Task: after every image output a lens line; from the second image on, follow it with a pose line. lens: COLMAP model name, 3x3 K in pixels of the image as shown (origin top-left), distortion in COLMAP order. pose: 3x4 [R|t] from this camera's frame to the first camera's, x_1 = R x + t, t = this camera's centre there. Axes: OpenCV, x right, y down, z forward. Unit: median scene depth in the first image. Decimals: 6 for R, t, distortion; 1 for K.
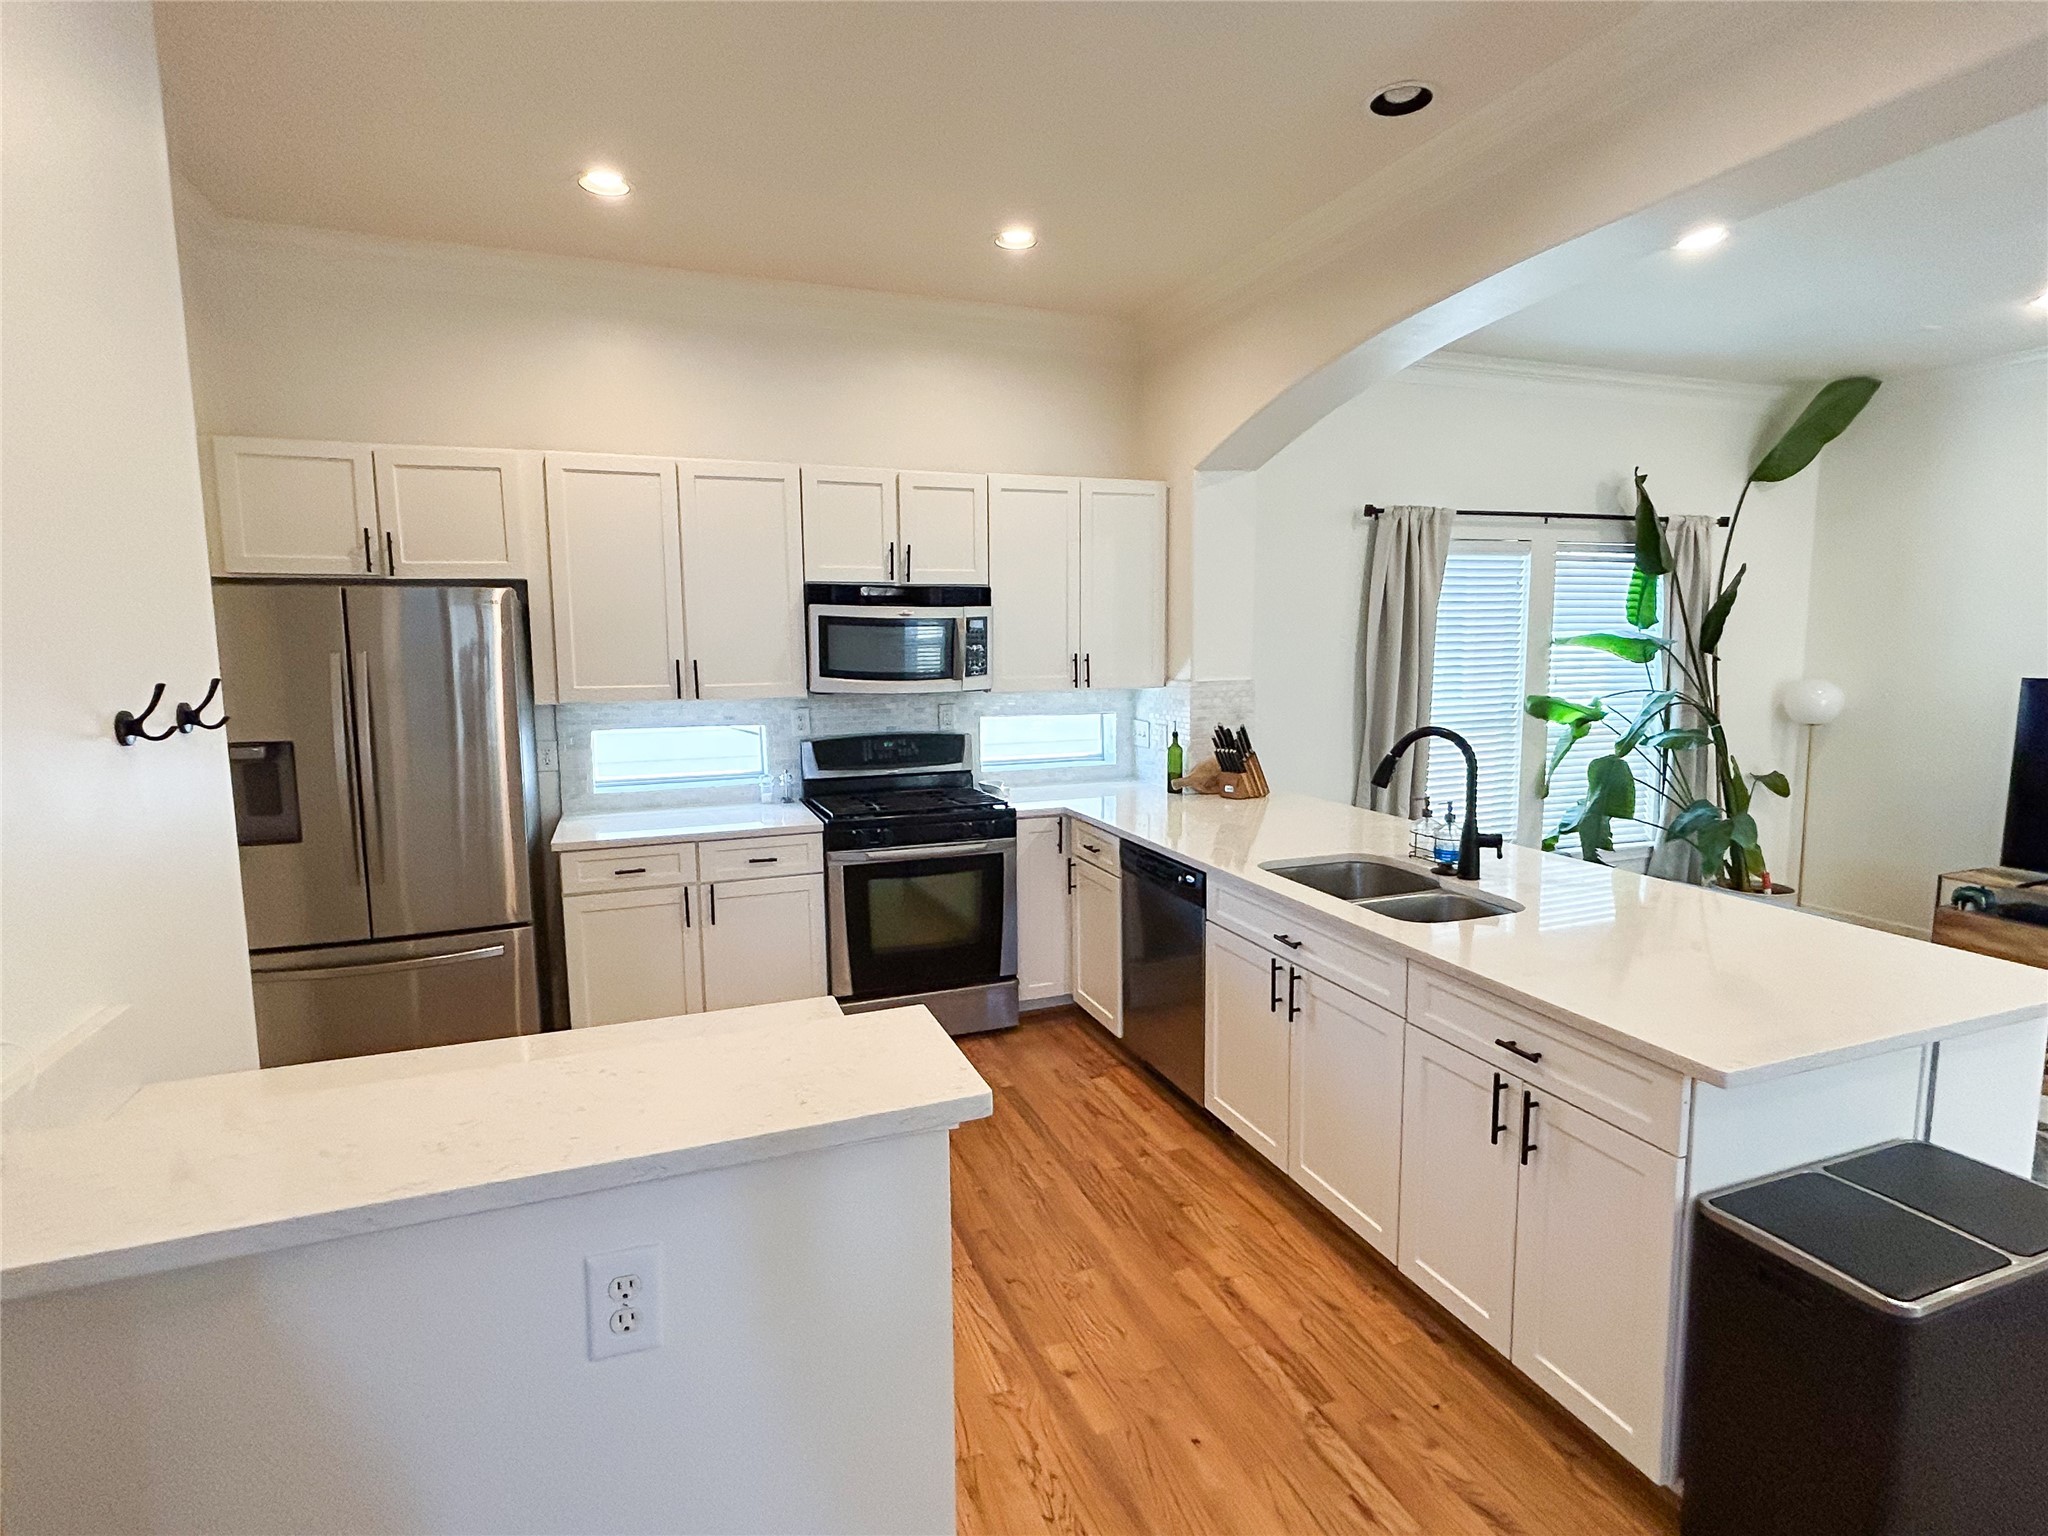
lens RADIAL K [[1083.3, 0, 1024.0], [0, 1083.3, 768.0], [0, 0, 1]] dist [-0.001895, -0.001062]
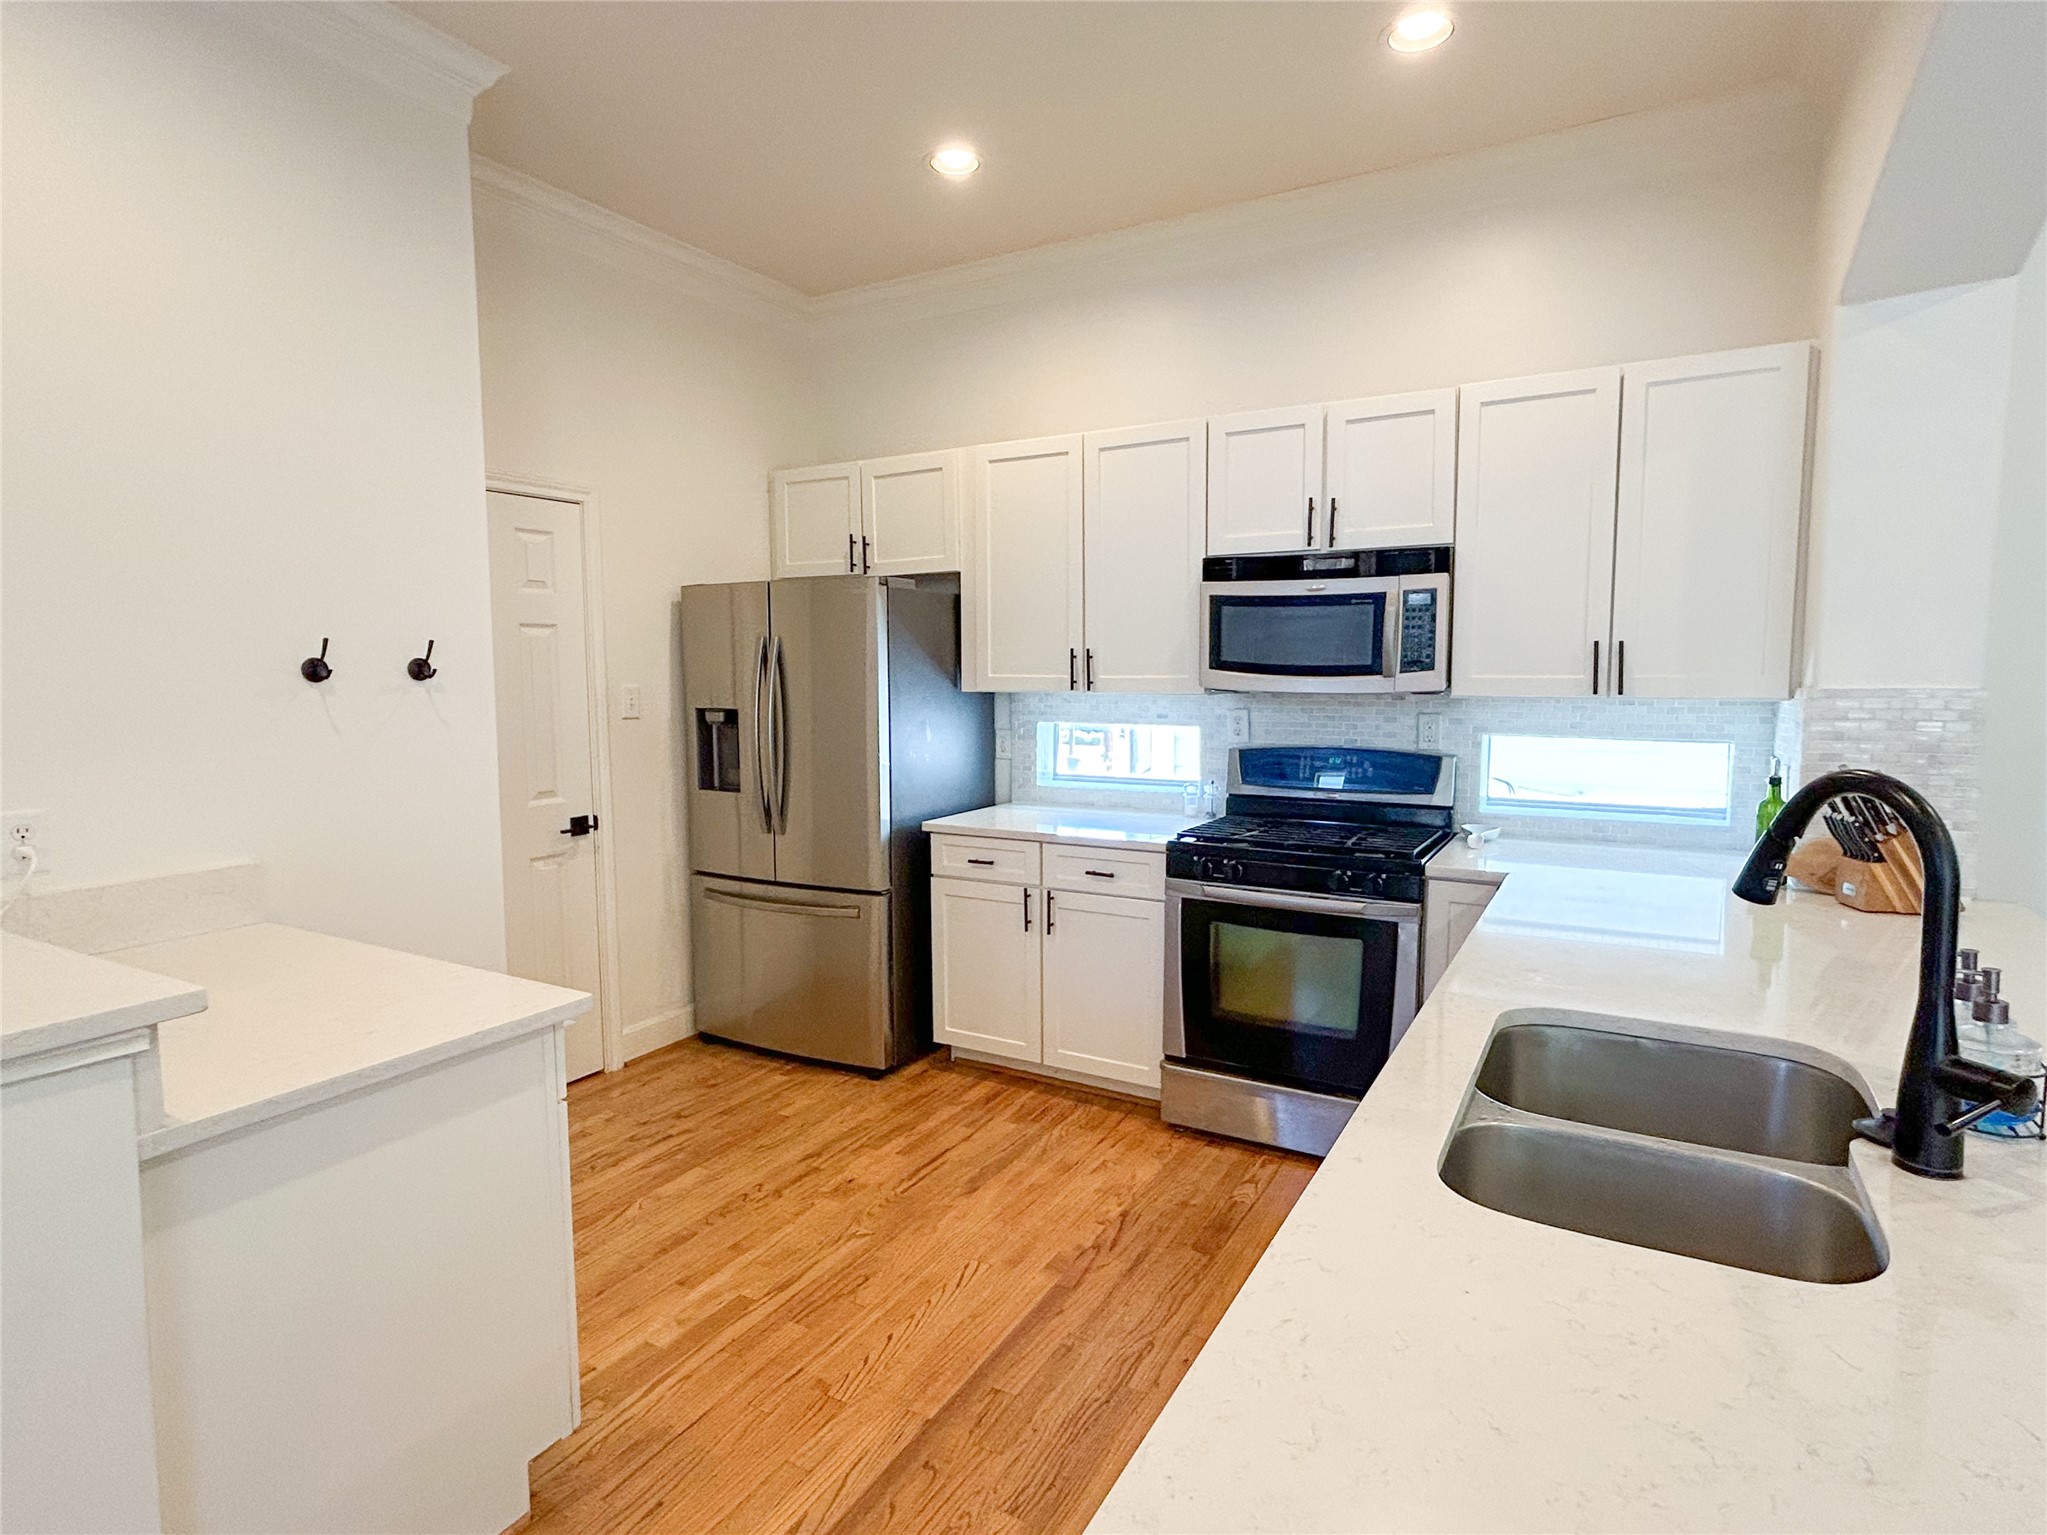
lens RADIAL K [[1082.8, 0, 1023.5], [0, 1082.8, 767.5], [0, 0, 1]] dist [-0.001895, -0.001062]
pose [[0.618994, 0.077799, -0.781533, 0.364684], [-0.097182, 0.995022, 0.022080, -0.013044], [0.779360, 0.062284, 0.623473, 0.363562]]
